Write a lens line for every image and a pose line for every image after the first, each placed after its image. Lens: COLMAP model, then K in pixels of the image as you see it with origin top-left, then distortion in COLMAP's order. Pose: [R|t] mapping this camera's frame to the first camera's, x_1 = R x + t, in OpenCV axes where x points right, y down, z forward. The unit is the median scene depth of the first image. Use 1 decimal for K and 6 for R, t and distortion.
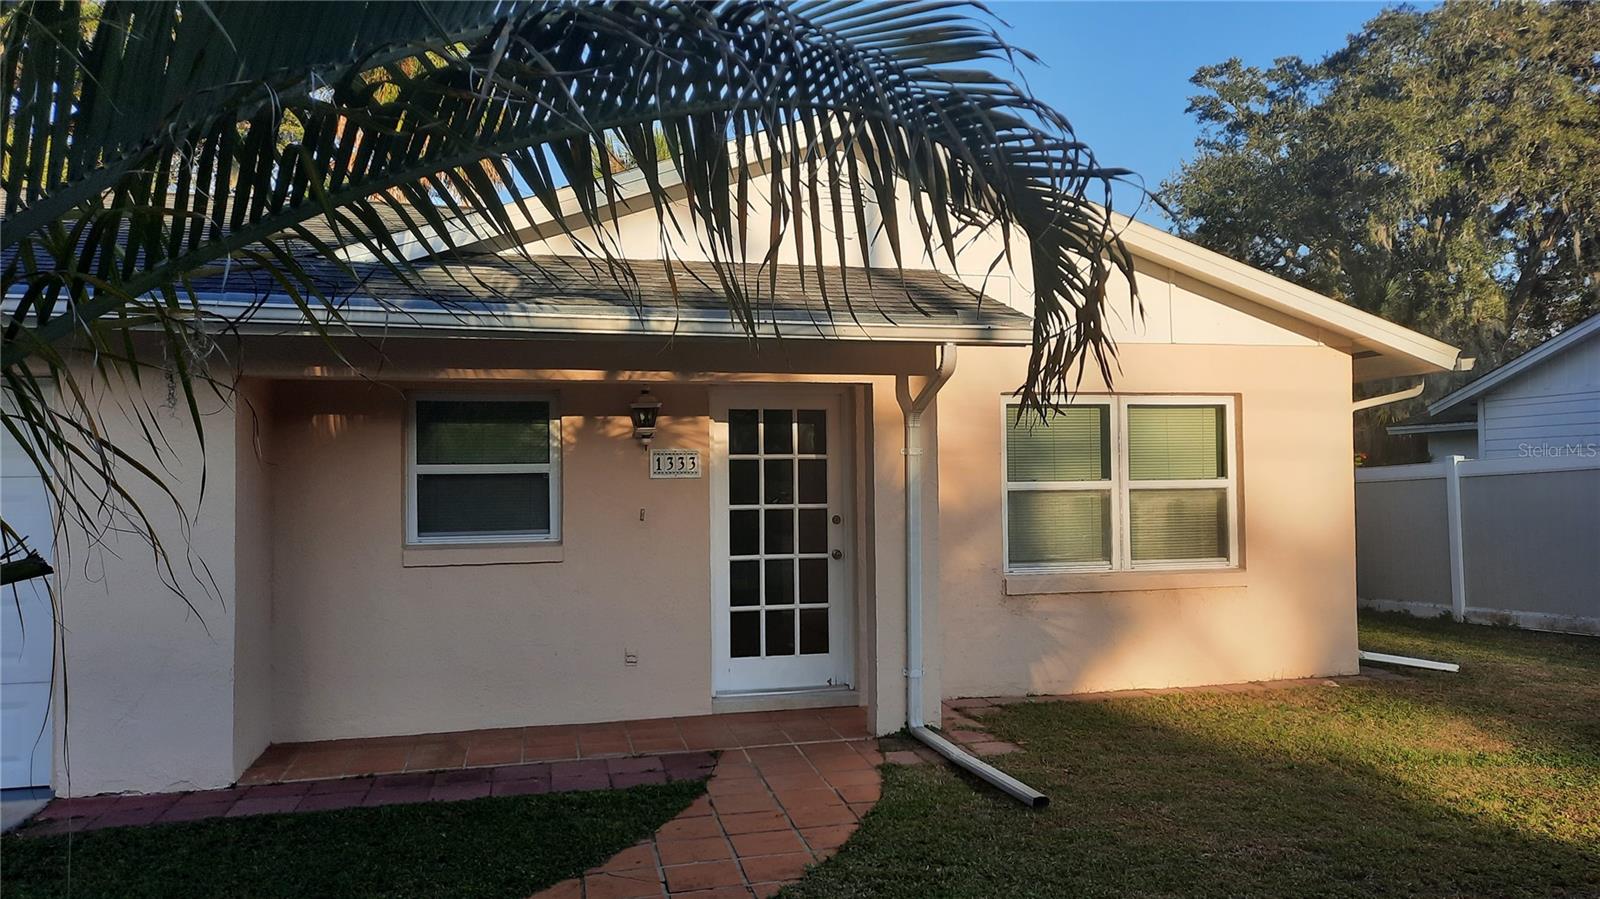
lens RADIAL K [[1185.1, 0, 809.5], [0, 1185.1, 447.2], [0, 0, 1]] dist [0.037812, -0.069482]
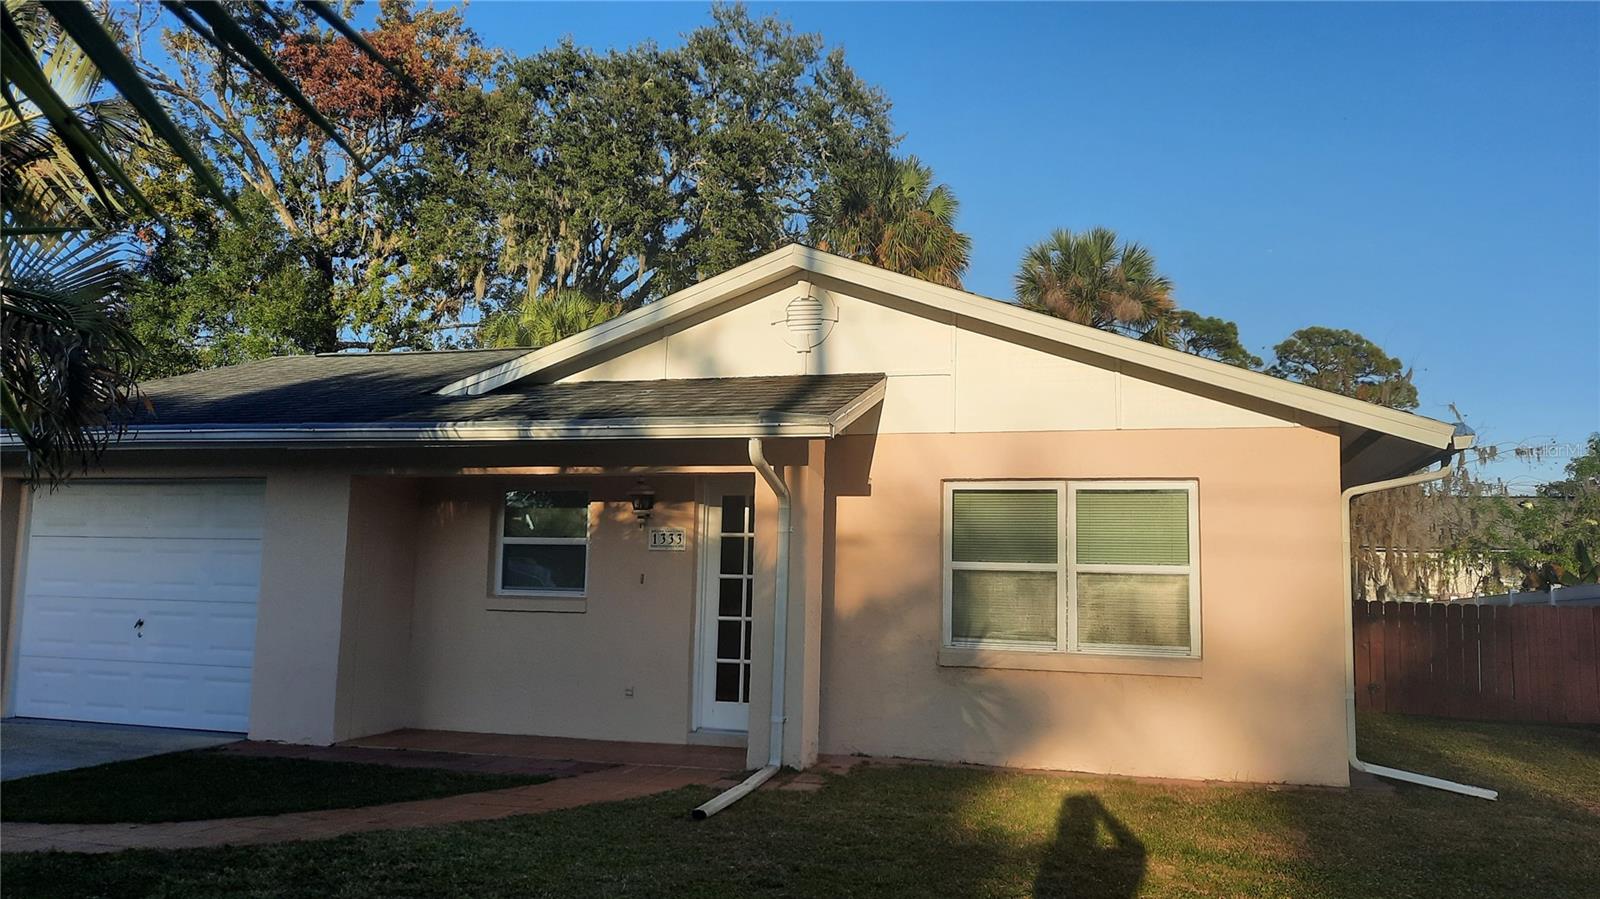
lens RADIAL K [[1185.1, 0, 809.5], [0, 1185.1, 447.2], [0, 0, 1]] dist [0.037812, -0.069482]
pose [[0.852847, -0.027261, -0.521449, 0.646557], [-0.015056, 0.996937, -0.076745, 0.010390], [0.521944, 0.073302, 0.849824, -0.000482]]
